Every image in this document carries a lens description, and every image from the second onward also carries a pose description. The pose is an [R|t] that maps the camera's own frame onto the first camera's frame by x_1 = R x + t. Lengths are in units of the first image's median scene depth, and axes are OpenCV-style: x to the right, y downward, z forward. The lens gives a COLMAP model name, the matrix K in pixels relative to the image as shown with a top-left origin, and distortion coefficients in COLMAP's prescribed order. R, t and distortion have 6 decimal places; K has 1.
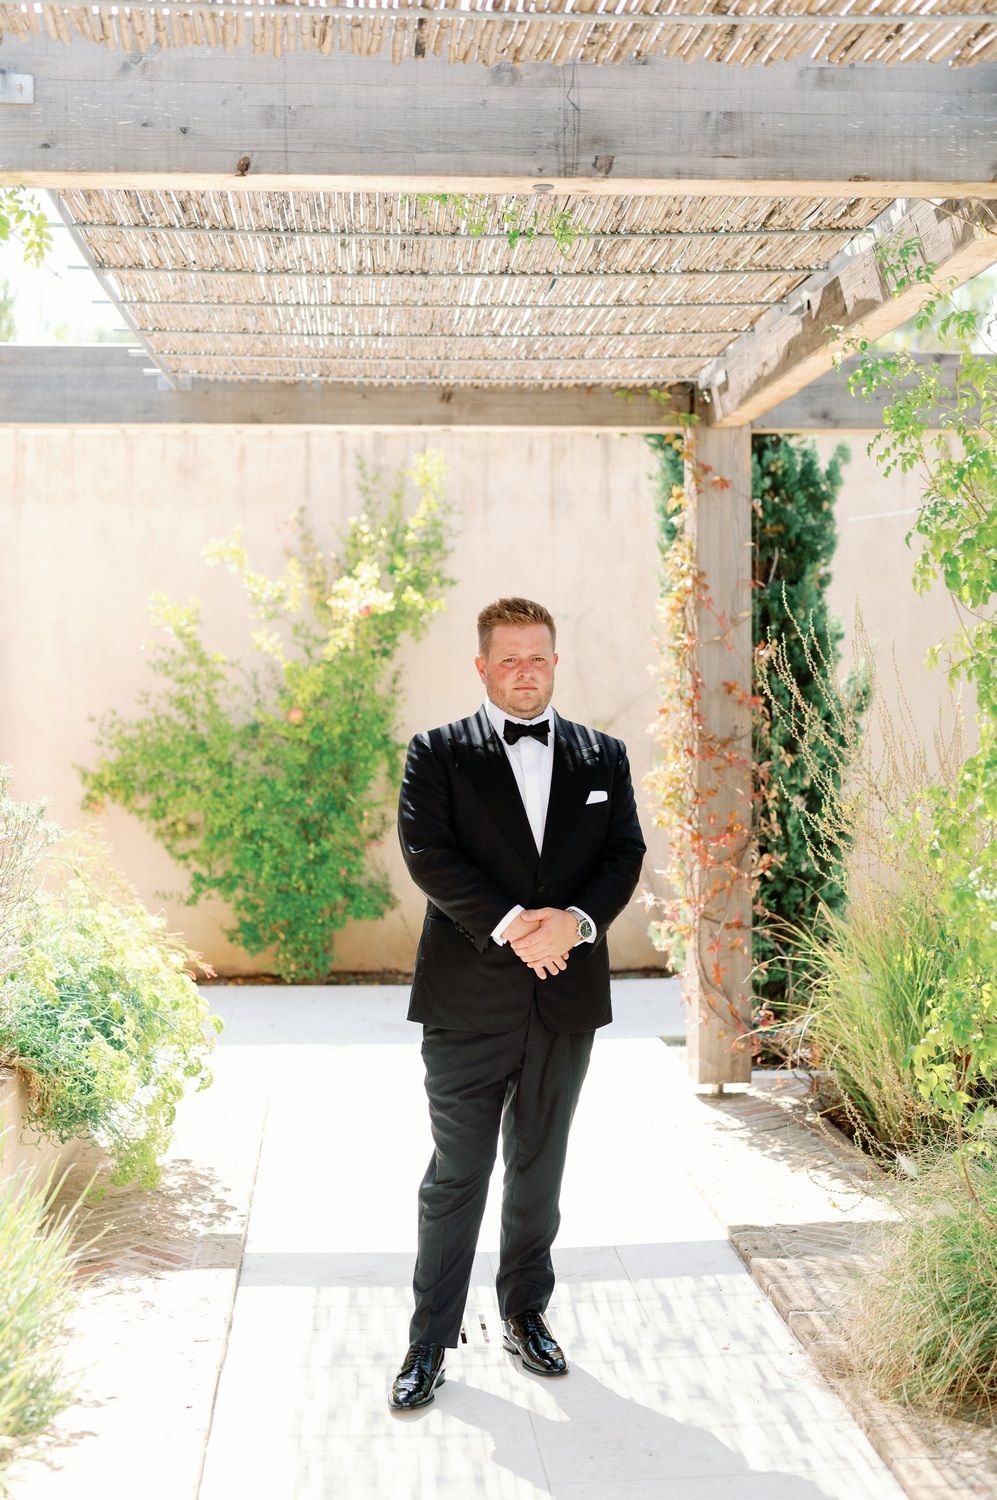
lens RADIAL K [[2191.4, 0, 498.5], [0, 2191.4, 750.0], [0, 0, 1]] dist [0.002567, 0.081764]
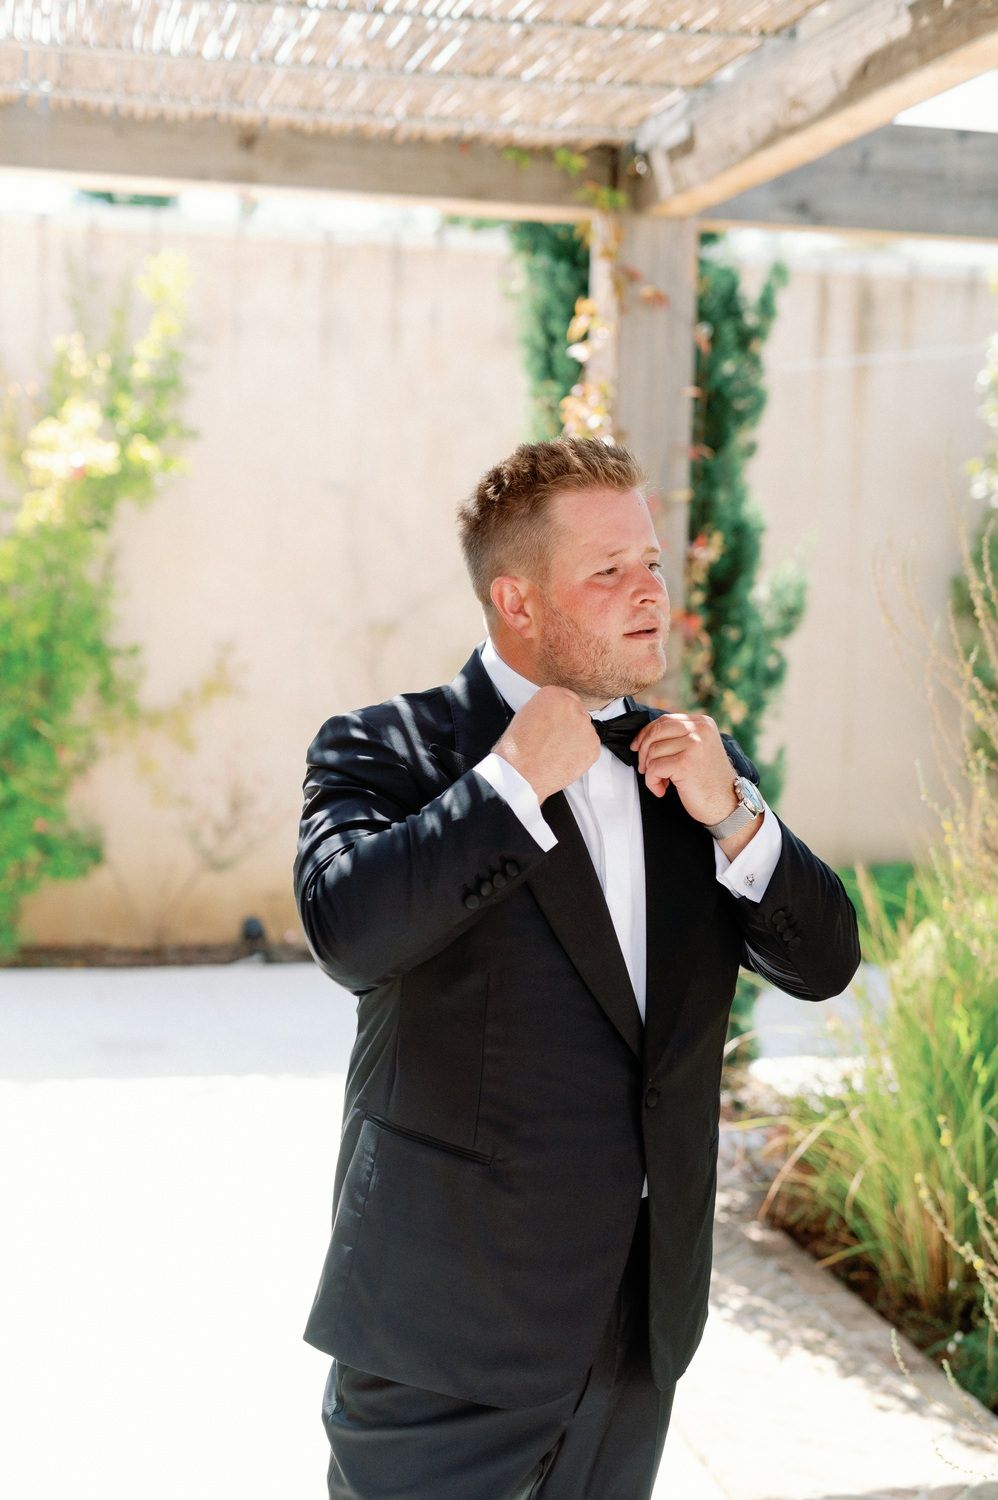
lens RADIAL K [[2191.4, 0, 499.0], [0, 2191.4, 750.0], [0, 0, 1]] dist [0.002567, 0.081764]
pose [[0.986664, 0.019312, 0.161619, -0.045721], [-0.028972, 0.997917, 0.057631, -0.018901], [-0.160169, -0.061545, 0.985169, 0.299882]]
